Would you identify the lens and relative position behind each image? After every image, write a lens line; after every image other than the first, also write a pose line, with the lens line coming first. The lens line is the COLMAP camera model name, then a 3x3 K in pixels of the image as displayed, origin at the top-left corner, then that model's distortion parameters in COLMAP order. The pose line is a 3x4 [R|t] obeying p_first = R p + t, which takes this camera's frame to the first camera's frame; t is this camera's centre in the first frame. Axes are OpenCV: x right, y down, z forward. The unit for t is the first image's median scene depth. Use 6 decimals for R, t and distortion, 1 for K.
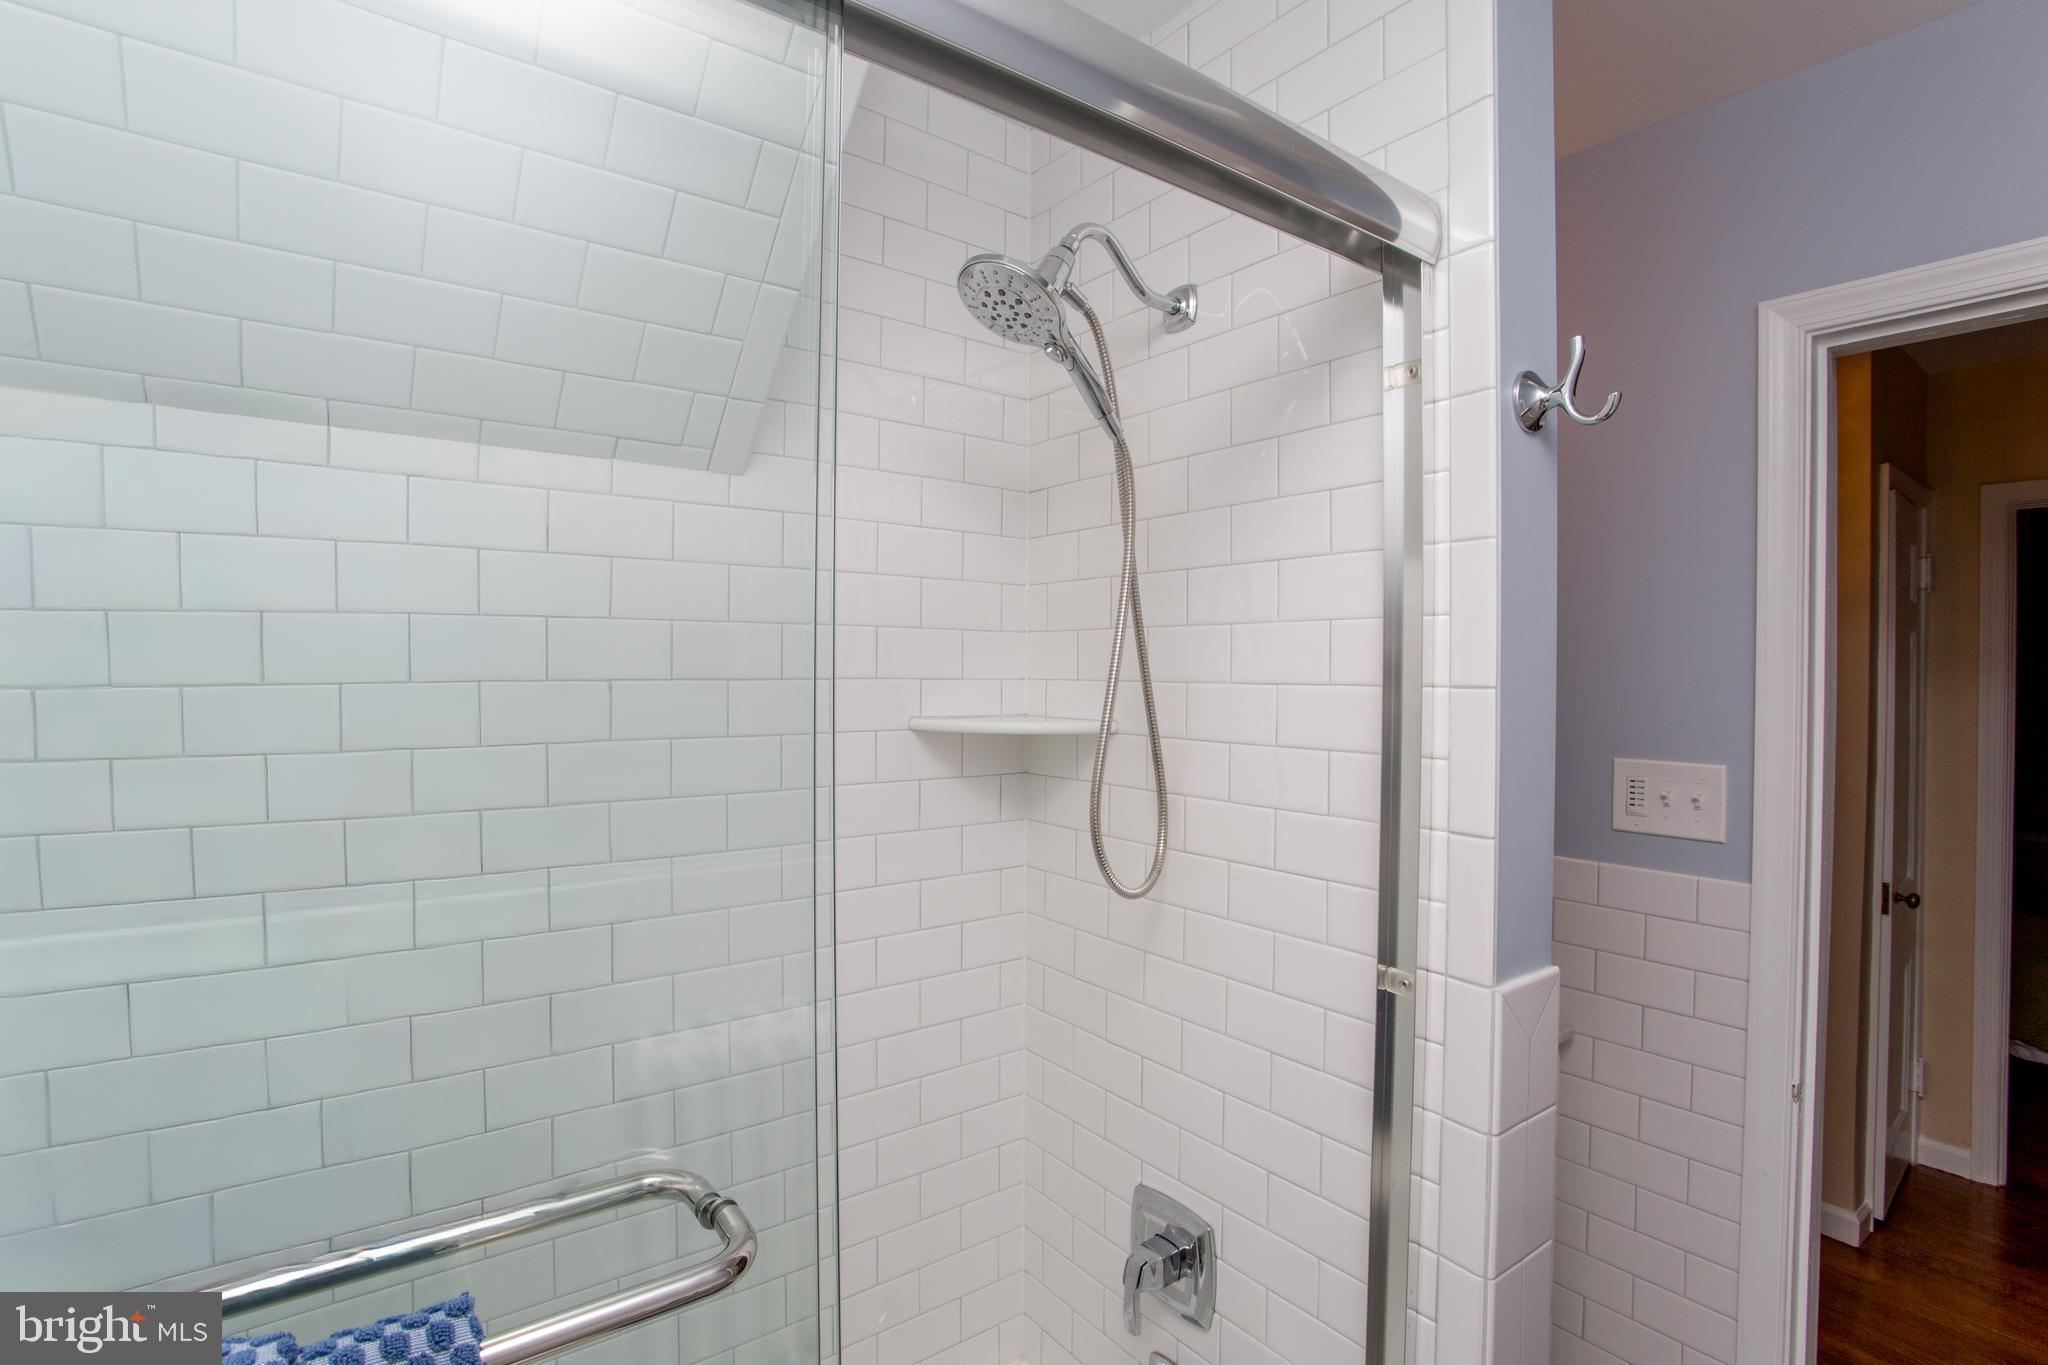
lens RADIAL K [[993.7, 0, 1009.2], [0, 993.7, 677.6], [0, 0, 1]] dist [-0.065865, 0.026475]
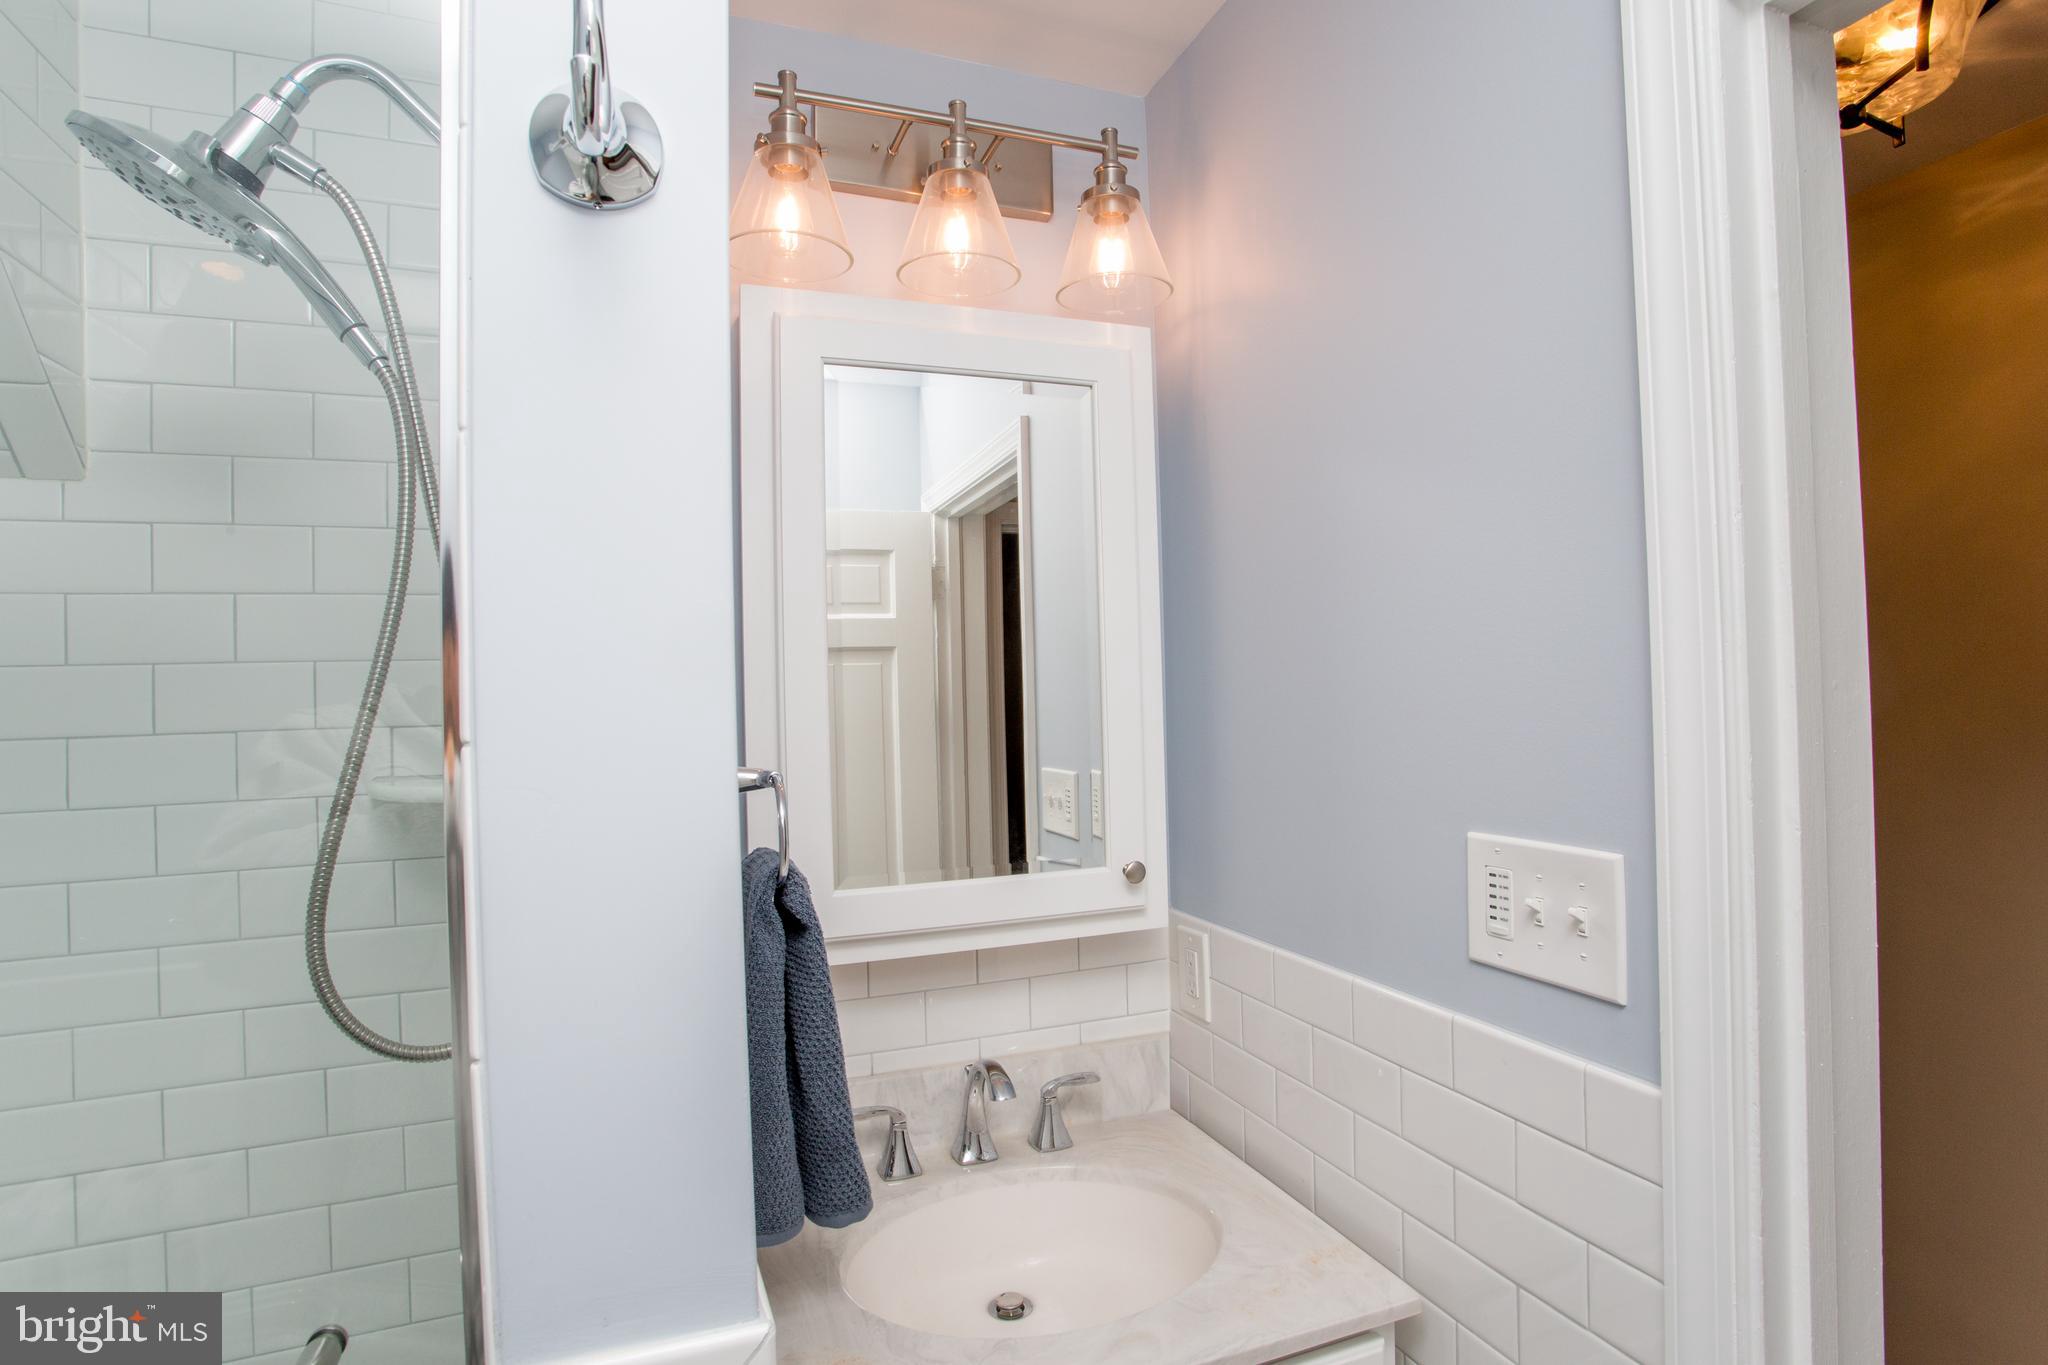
lens RADIAL K [[984.0, 0, 1017.2], [0, 984.0, 678.7], [0, 0, 1]] dist [-0.093135, 0.025384]
pose [[0.960175, -0.038728, -0.276703, 0.654232], [0.032802, 0.999123, -0.026012, 0.001076], [0.277468, 0.015900, 0.960603, 0.487165]]
